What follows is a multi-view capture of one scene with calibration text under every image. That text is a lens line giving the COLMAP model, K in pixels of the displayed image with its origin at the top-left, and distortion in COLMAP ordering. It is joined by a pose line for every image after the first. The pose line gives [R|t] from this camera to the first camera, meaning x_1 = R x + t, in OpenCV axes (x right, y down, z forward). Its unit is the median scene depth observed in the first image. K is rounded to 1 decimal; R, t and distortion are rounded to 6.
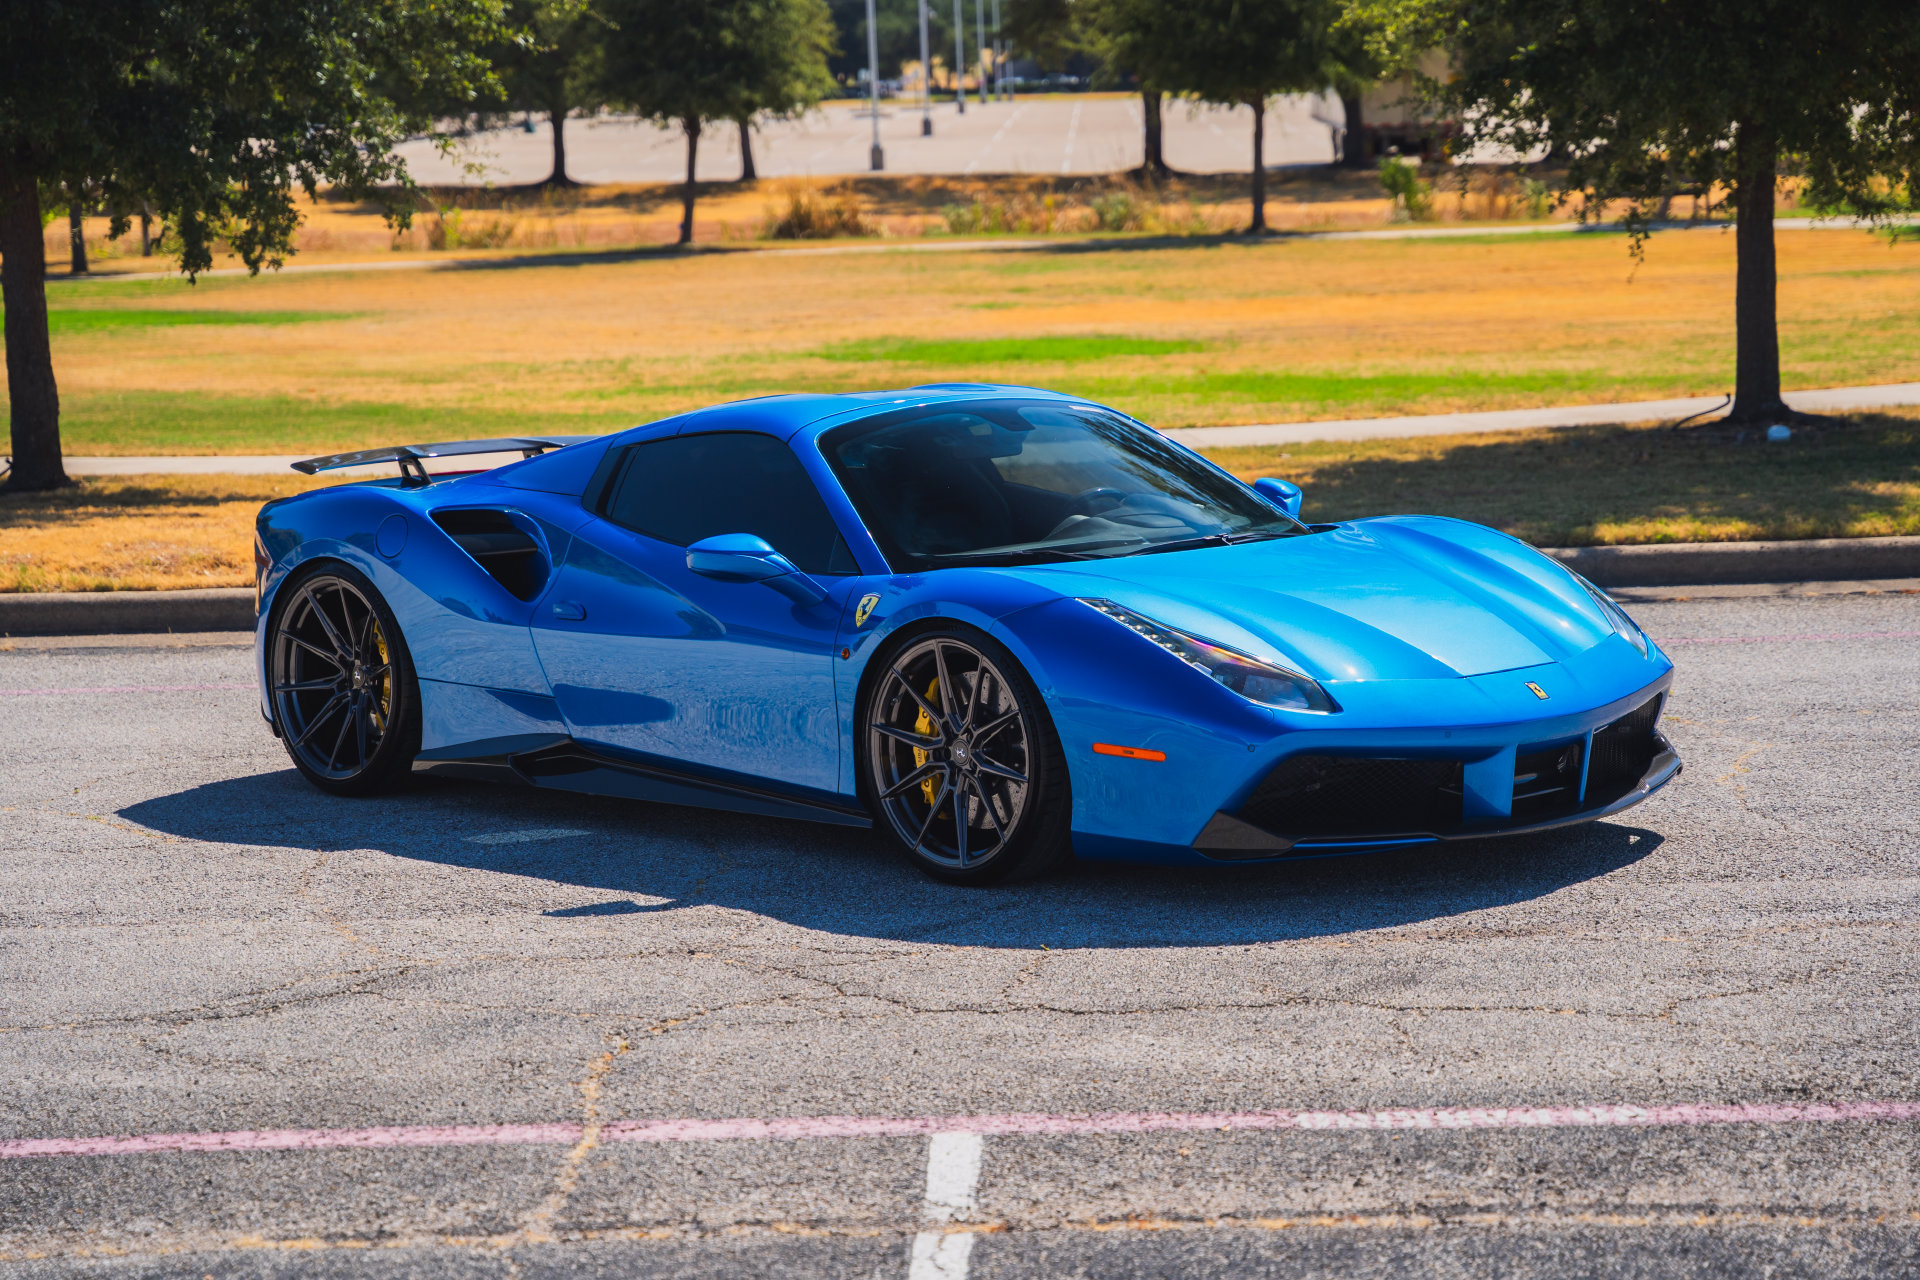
lens RADIAL K [[3611.9, 0, 950.4], [0, 3611.9, 666.8], [0, 0, 1]] dist [0.218001, 0.587968]
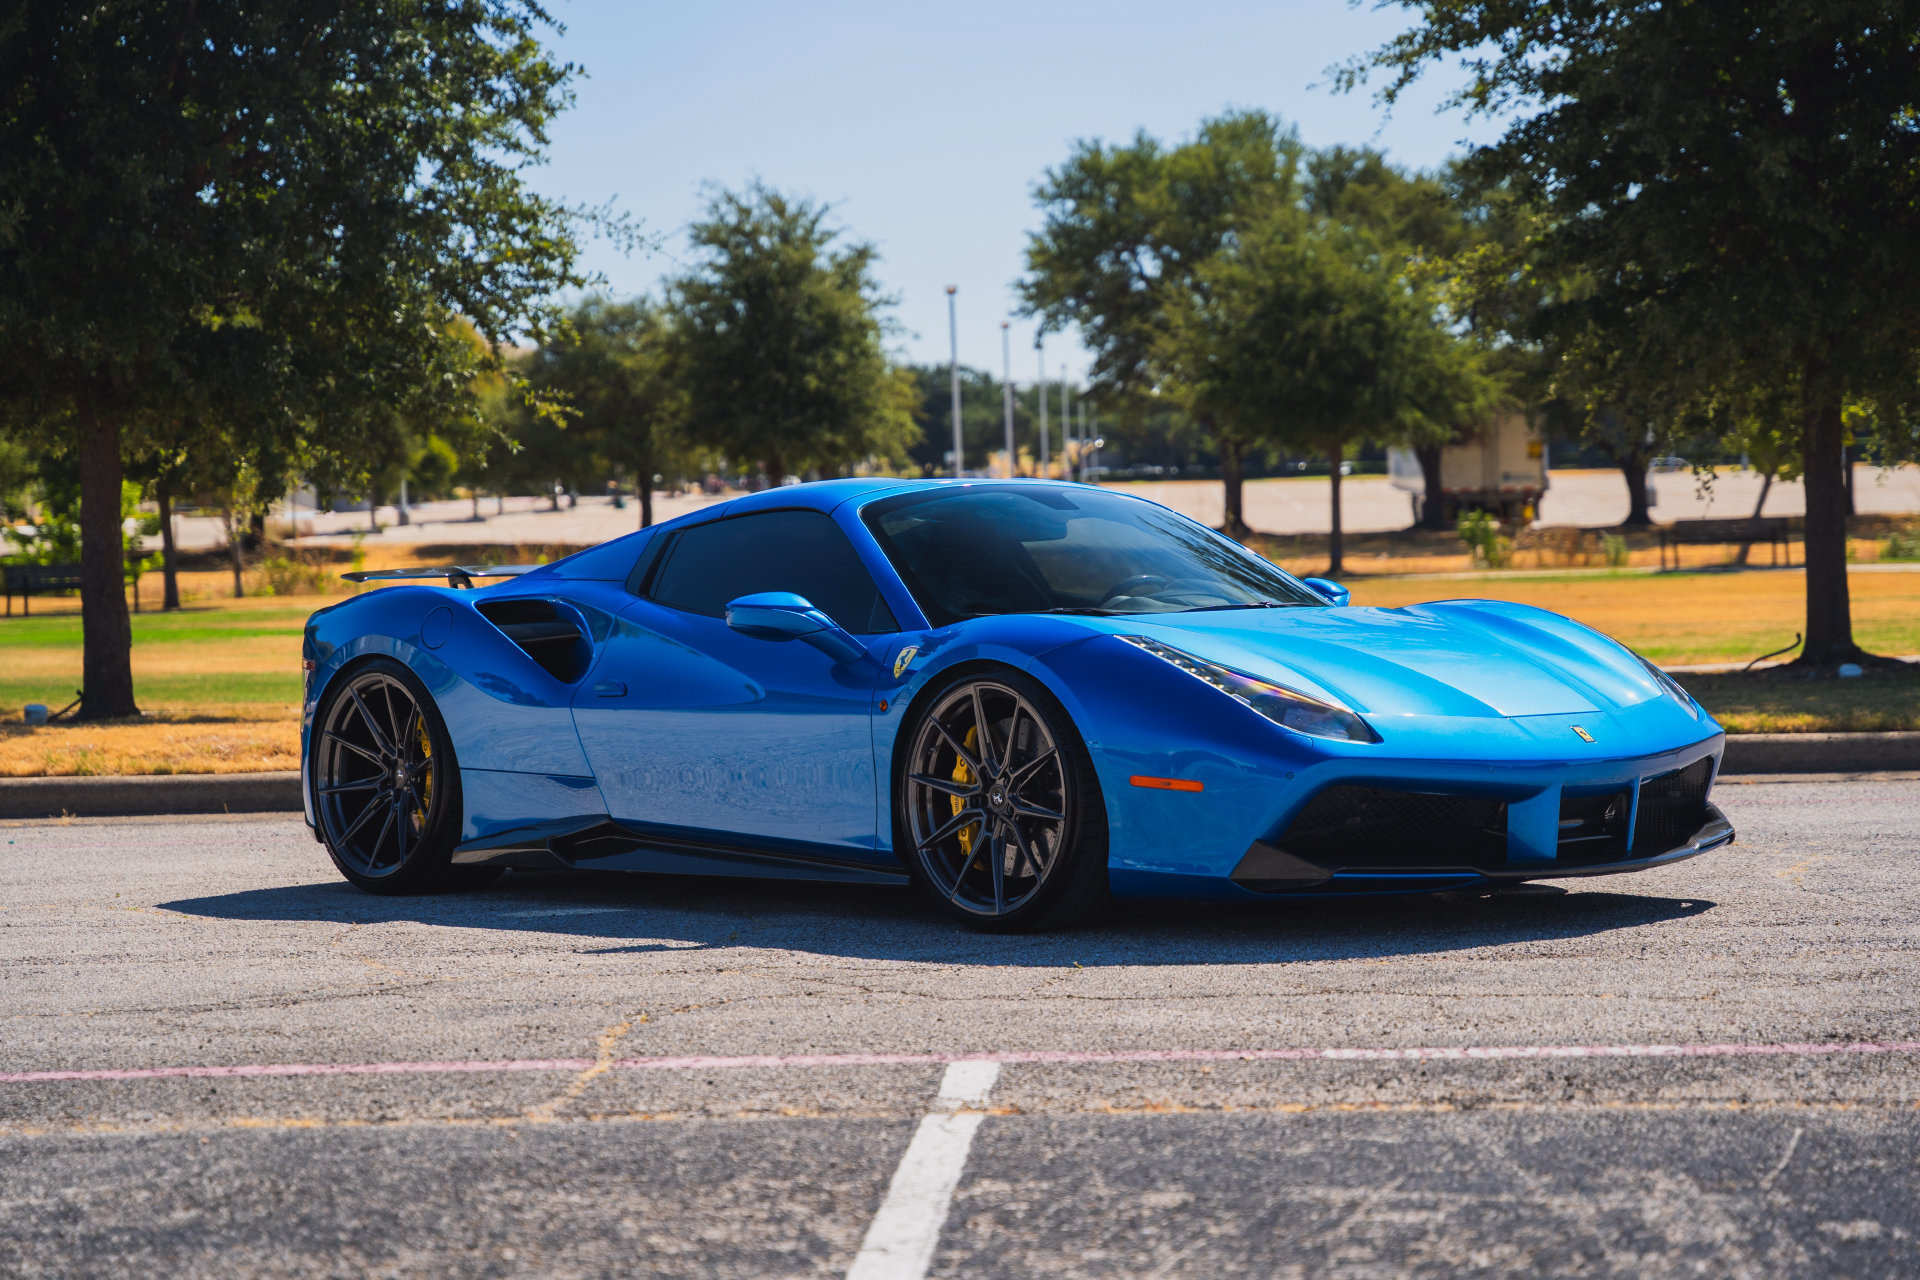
lens RADIAL K [[3614.1, 0, 955.1], [0, 3614.1, 756.4], [0, 0, 1]] dist [0.237162, 0.384062]
pose [[0.999689, 0.006885, -0.023973, 0.014551], [-0.009171, 0.995284, -0.096573, 0.106215], [0.023195, 0.096763, 0.995037, 0.013881]]
